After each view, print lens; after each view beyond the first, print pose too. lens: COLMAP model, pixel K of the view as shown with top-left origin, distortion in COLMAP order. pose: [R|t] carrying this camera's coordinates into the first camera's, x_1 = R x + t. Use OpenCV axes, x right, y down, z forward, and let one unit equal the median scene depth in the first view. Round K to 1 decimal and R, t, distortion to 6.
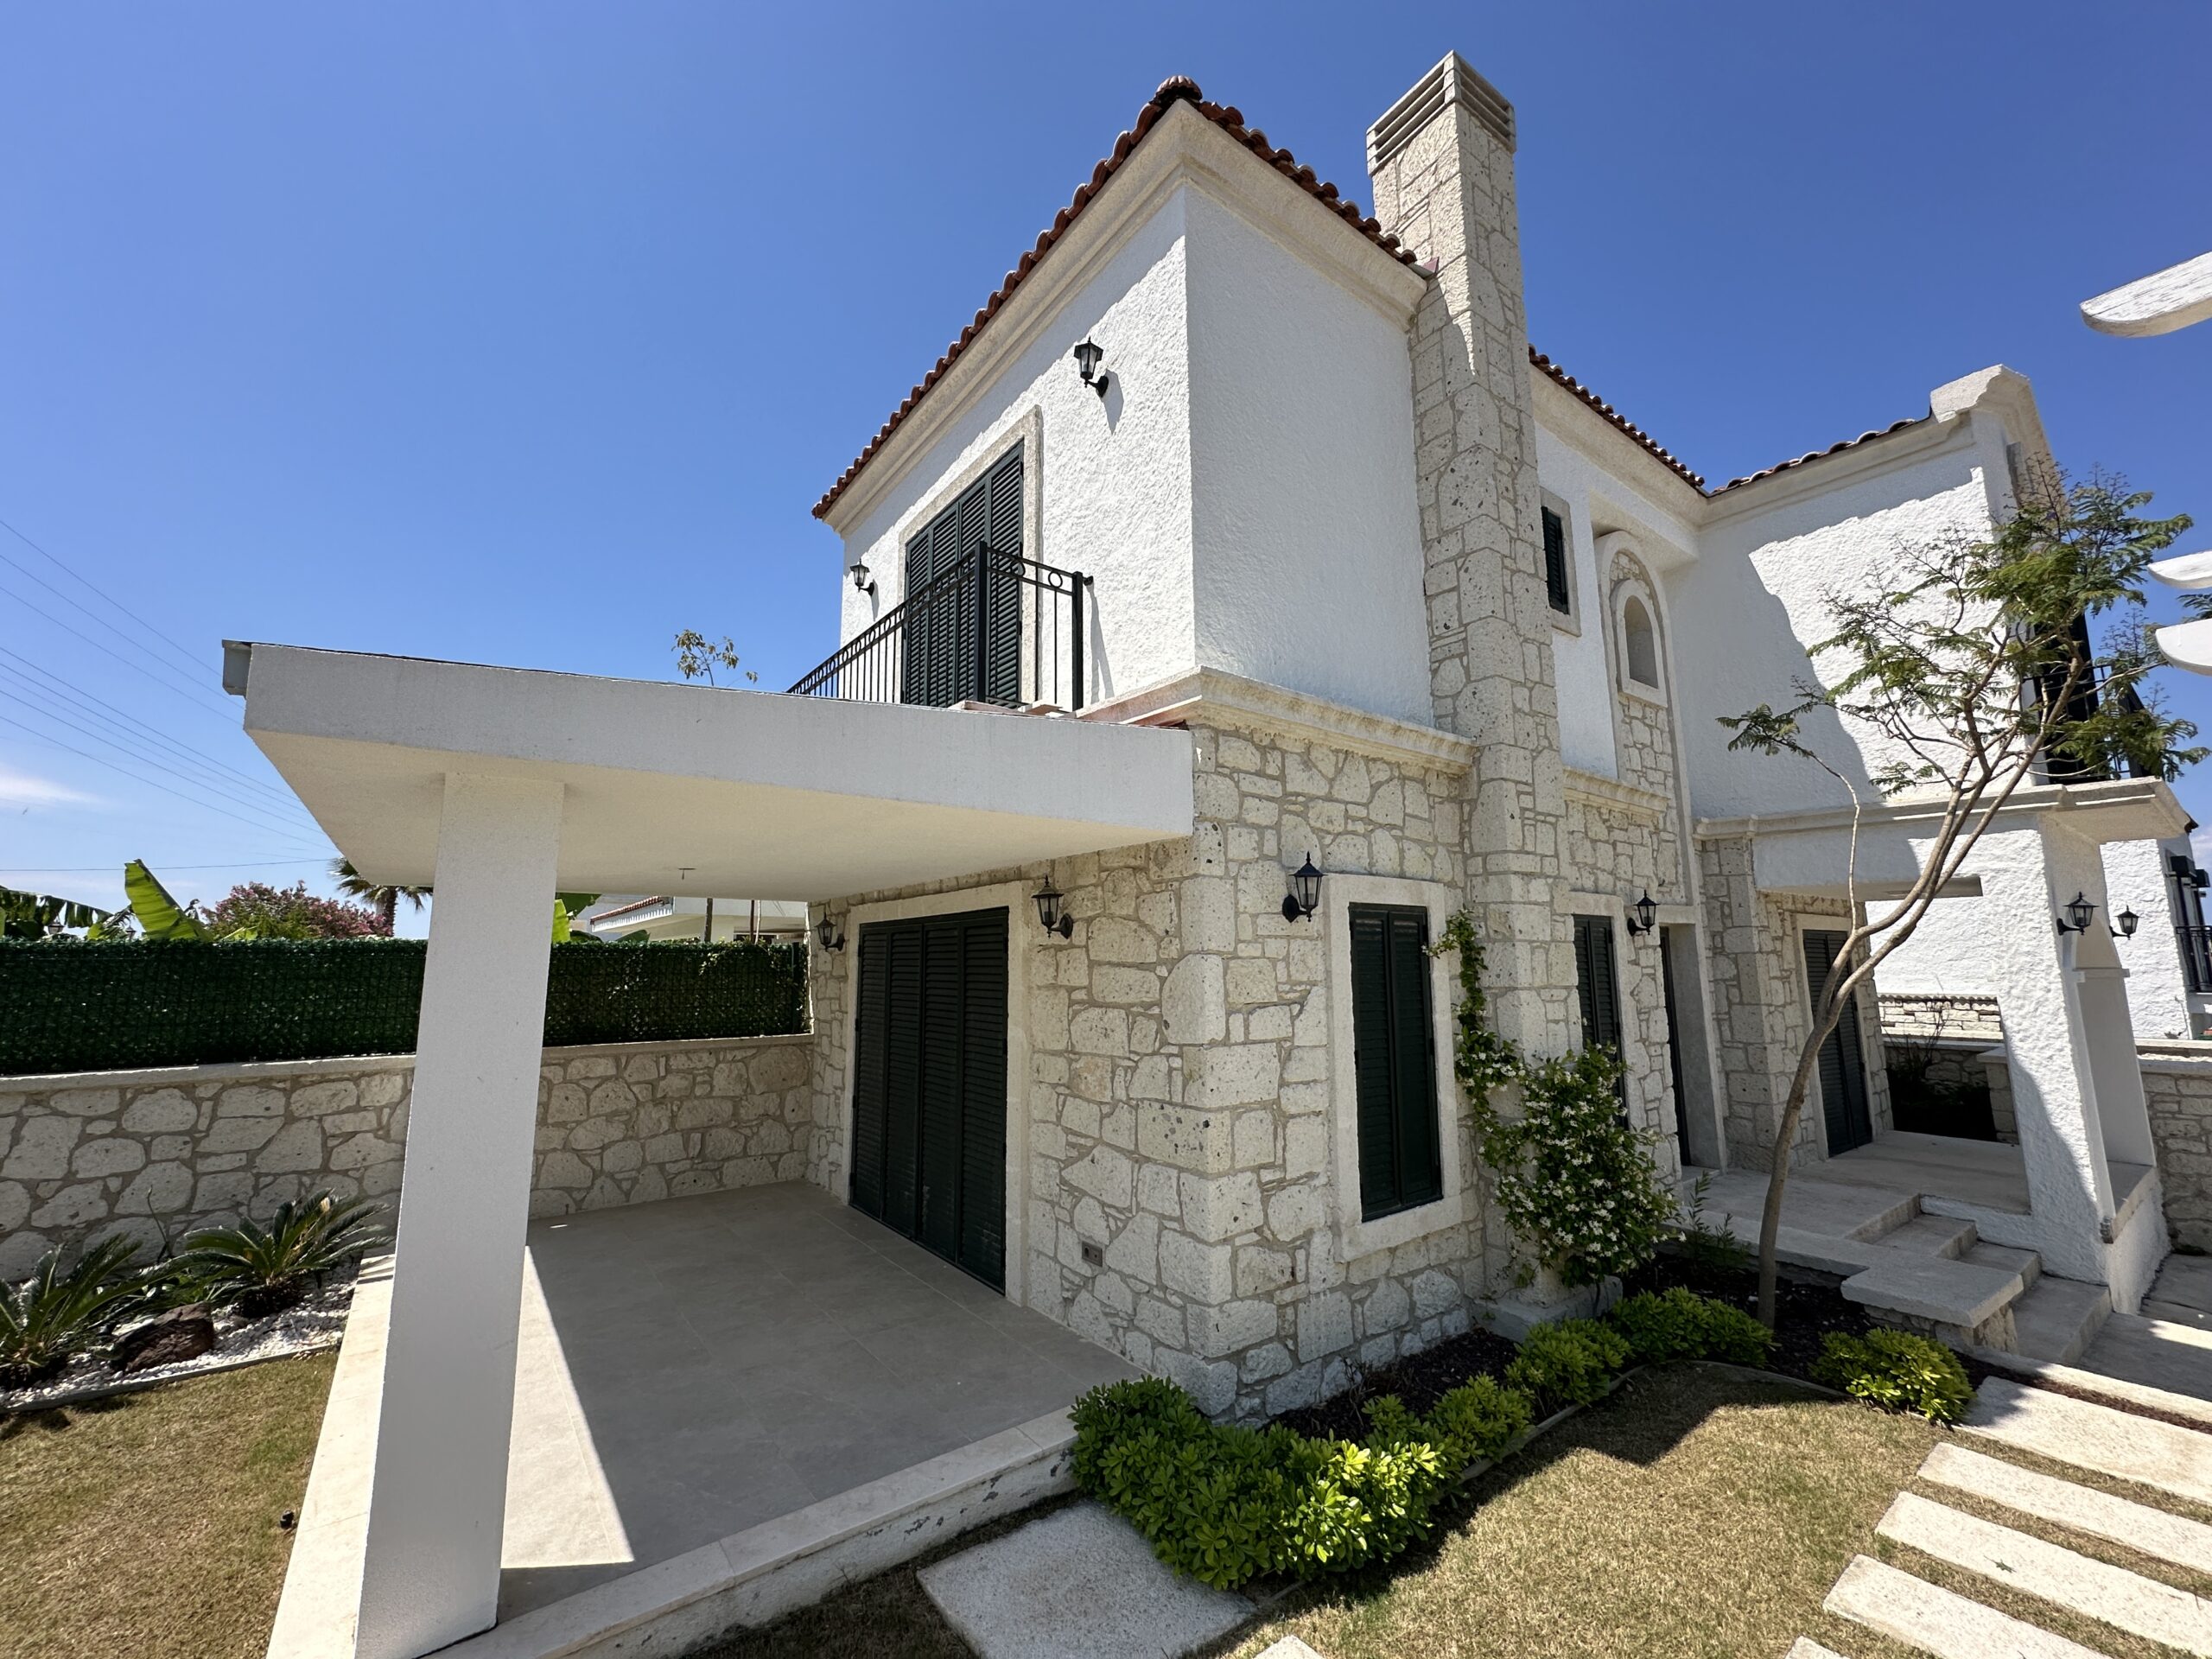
lens RADIAL K [[882.0, 0, 1105.0], [0, 882.0, 829.7], [0, 0, 1]] dist [-0.004455, 0.000872]
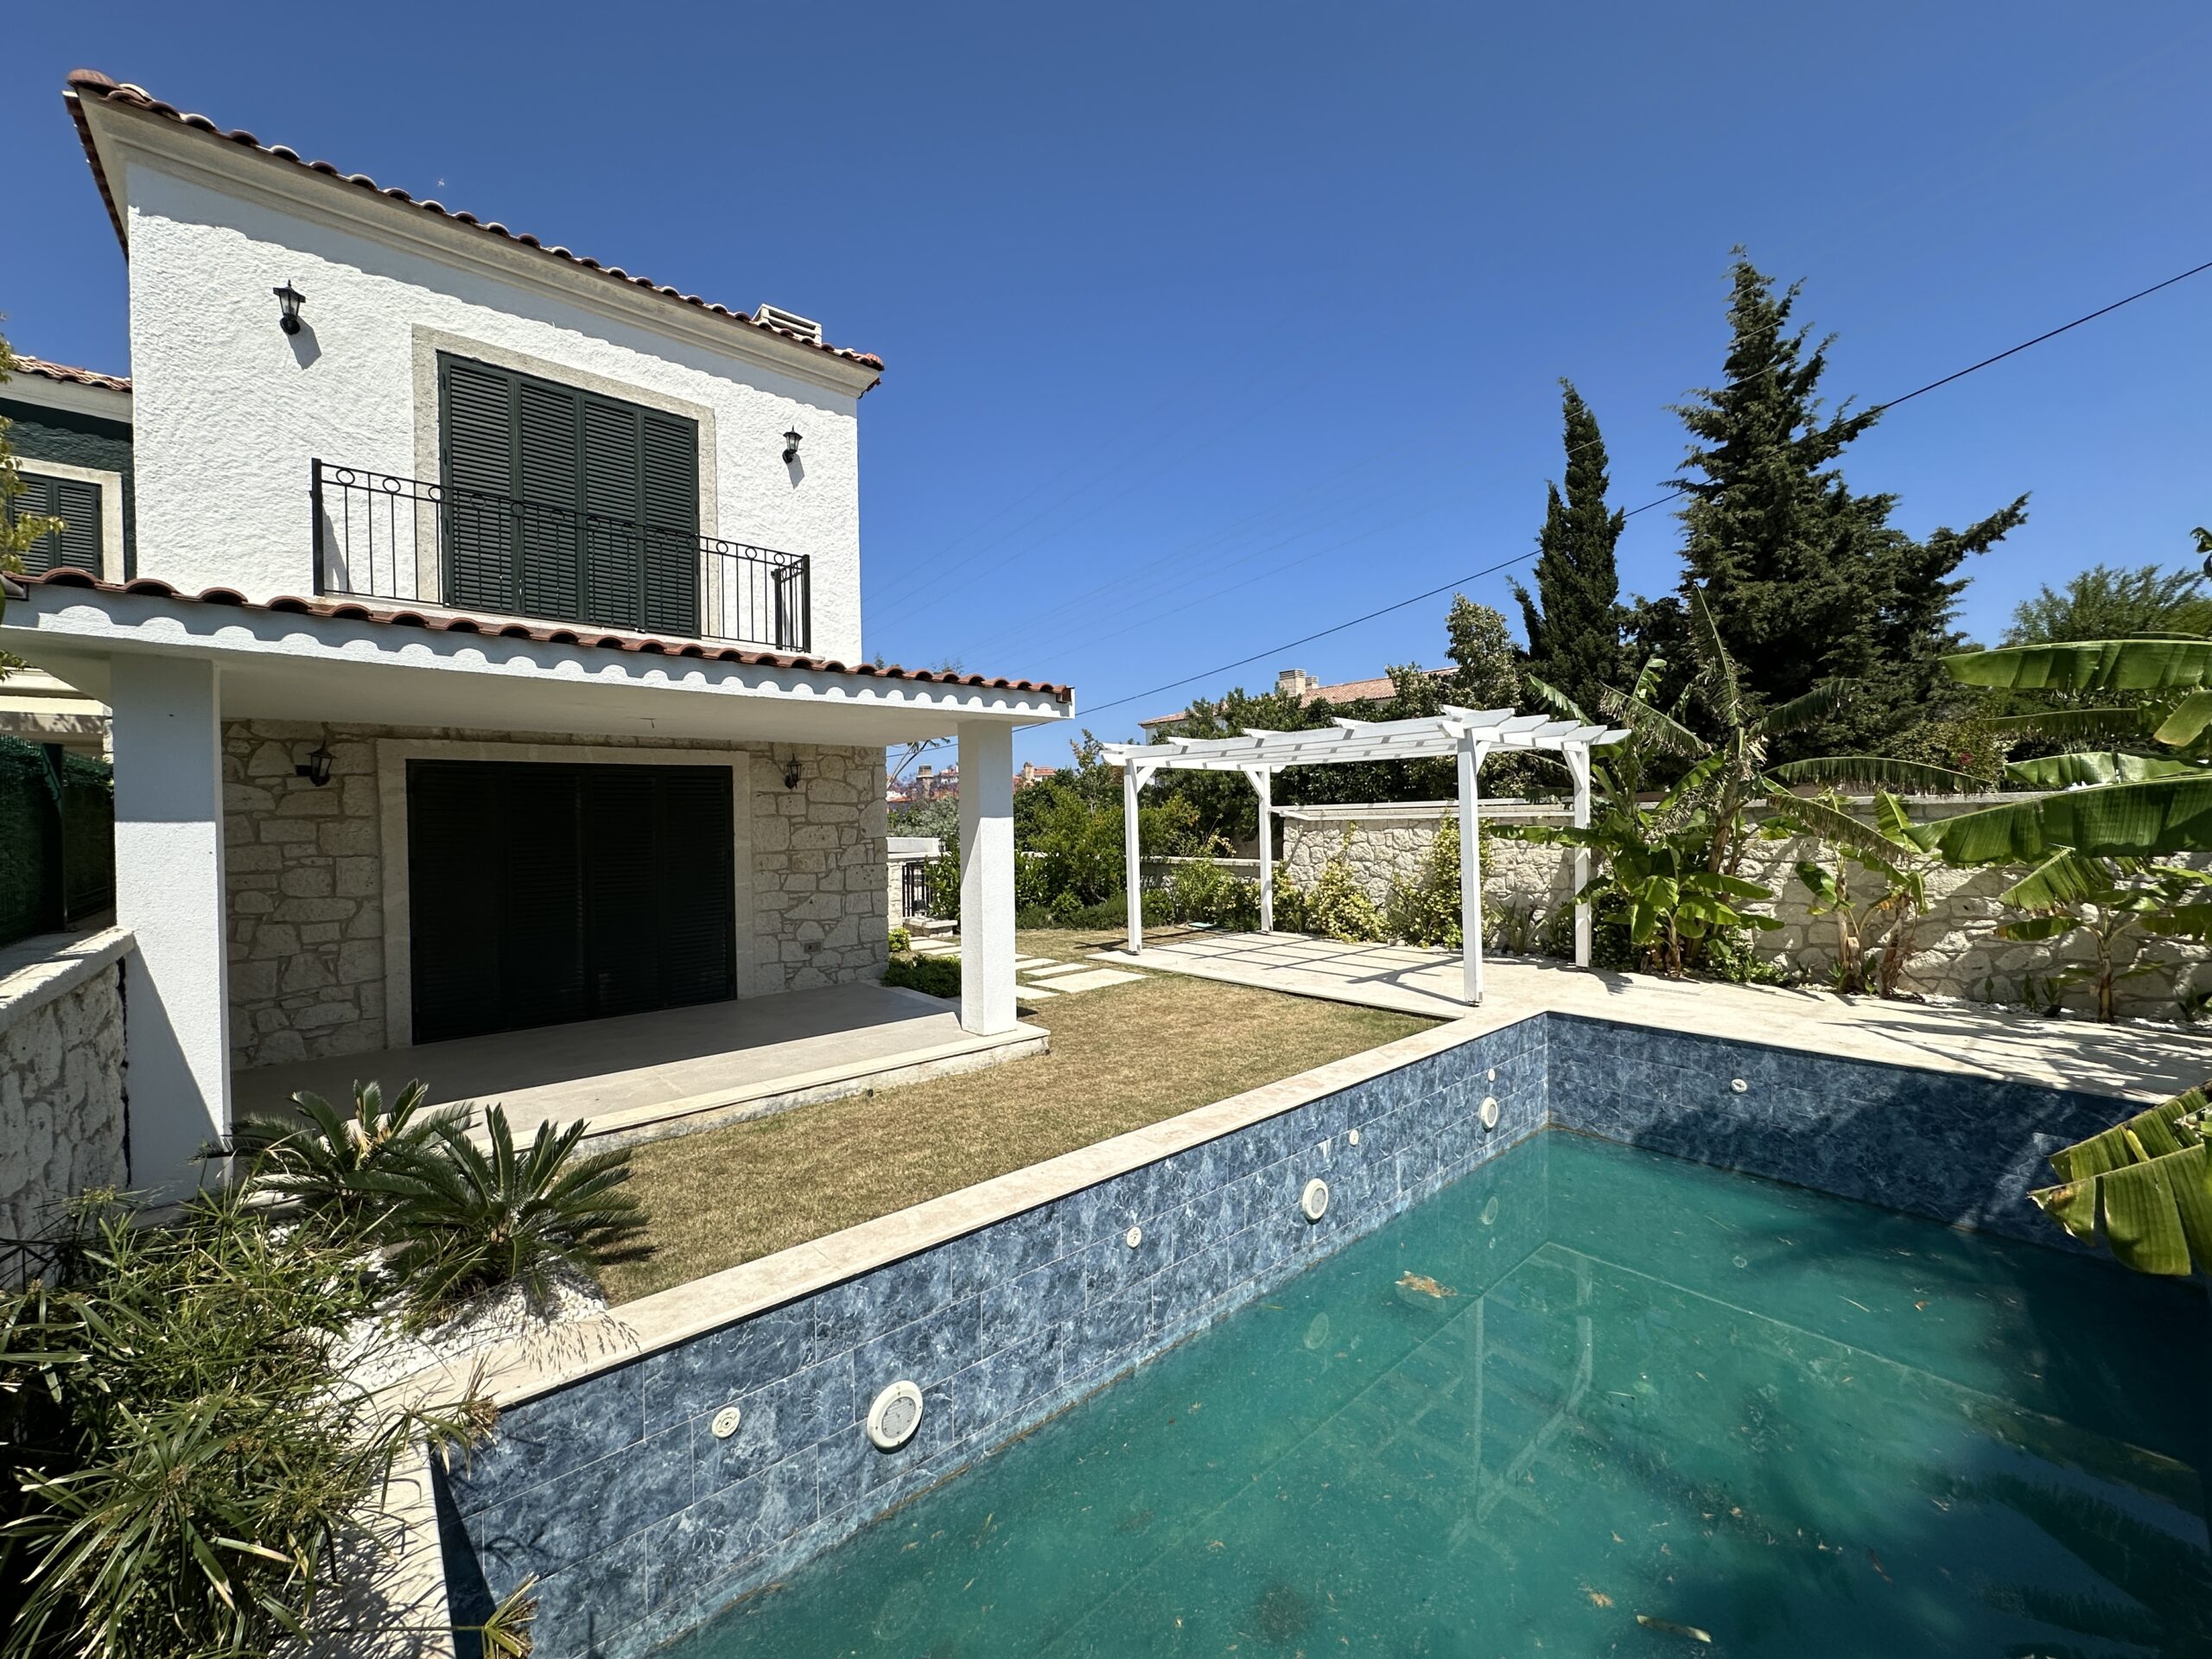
lens RADIAL K [[882.0, 0, 1105.8], [0, 882.0, 830.5], [0, 0, 1]] dist [-0.004455, 0.000872]
pose [[-0.079671, -0.010180, 0.996769, -1.736821], [-0.135960, 0.990714, -0.000749, 0.112112], [-0.987506, -0.135581, -0.080315, 0.459574]]
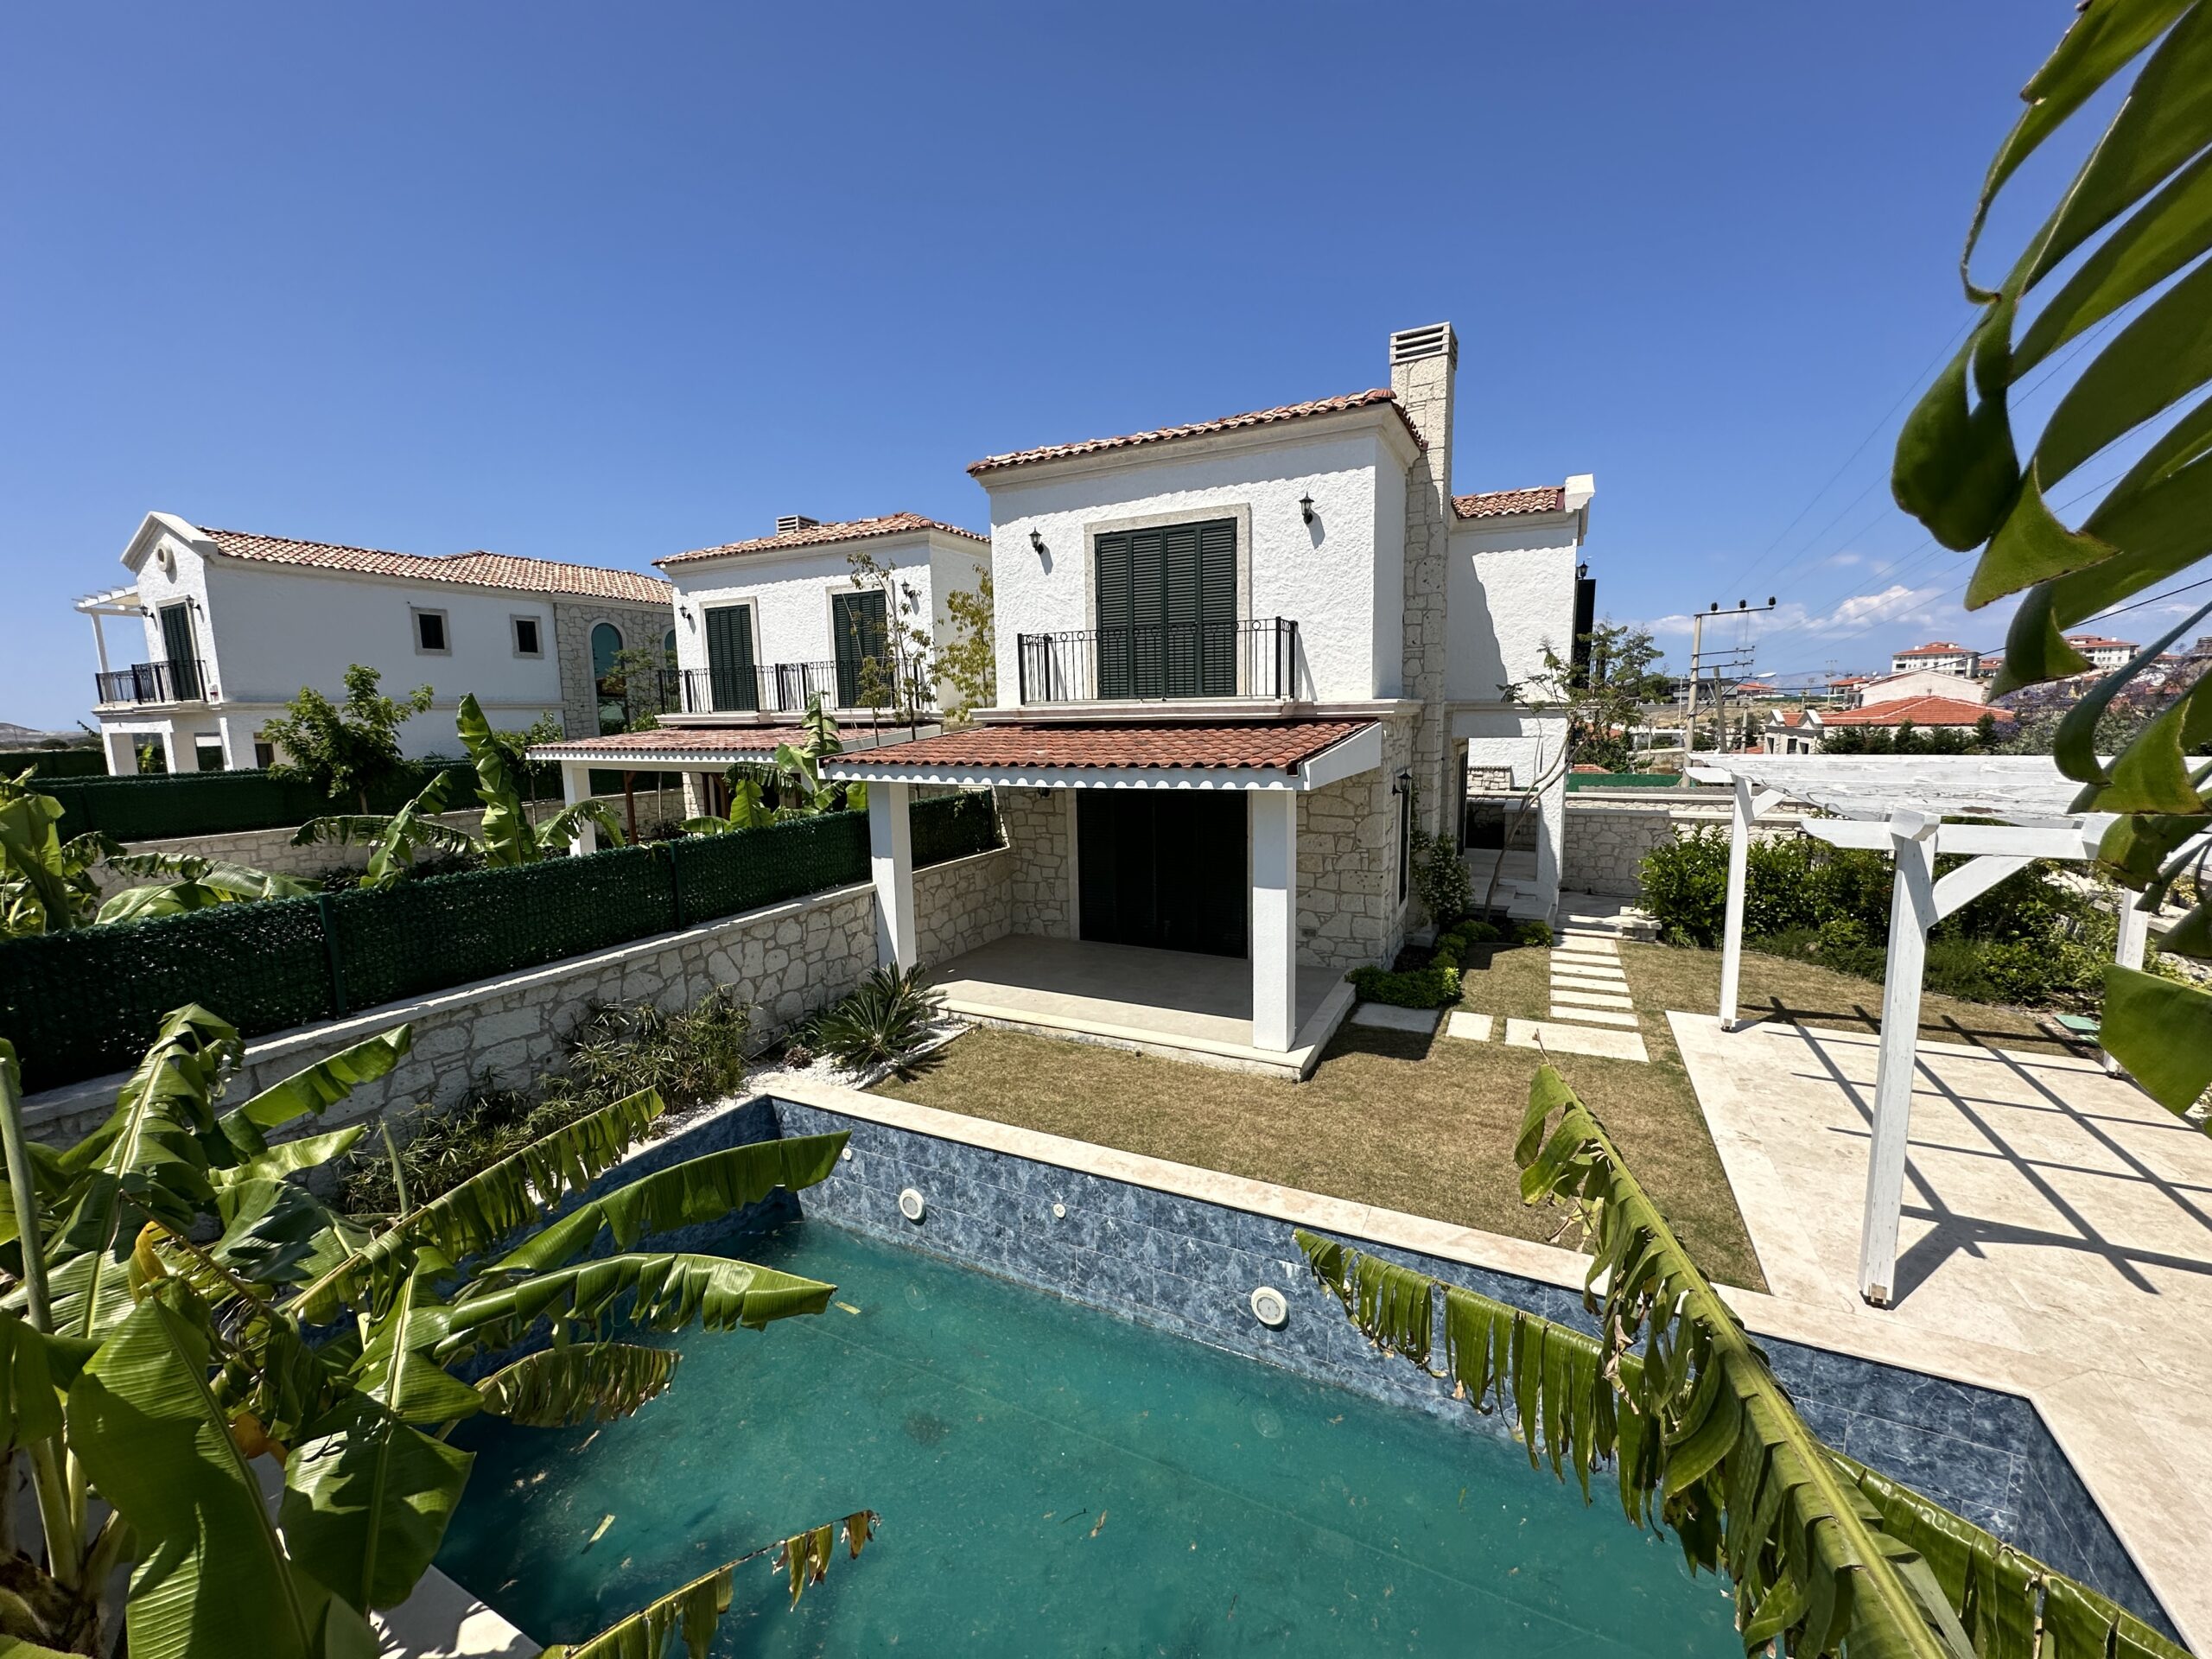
lens RADIAL K [[882.0, 0, 1106.4], [0, 882.0, 828.9], [0, 0, 1]] dist [-0.004455, 0.000872]
pose [[0.896660, -0.071274, 0.436945, -1.316353], [-0.050660, 0.963955, 0.261199, -0.337289], [-0.439812, -0.256343, 0.860729, -0.650933]]
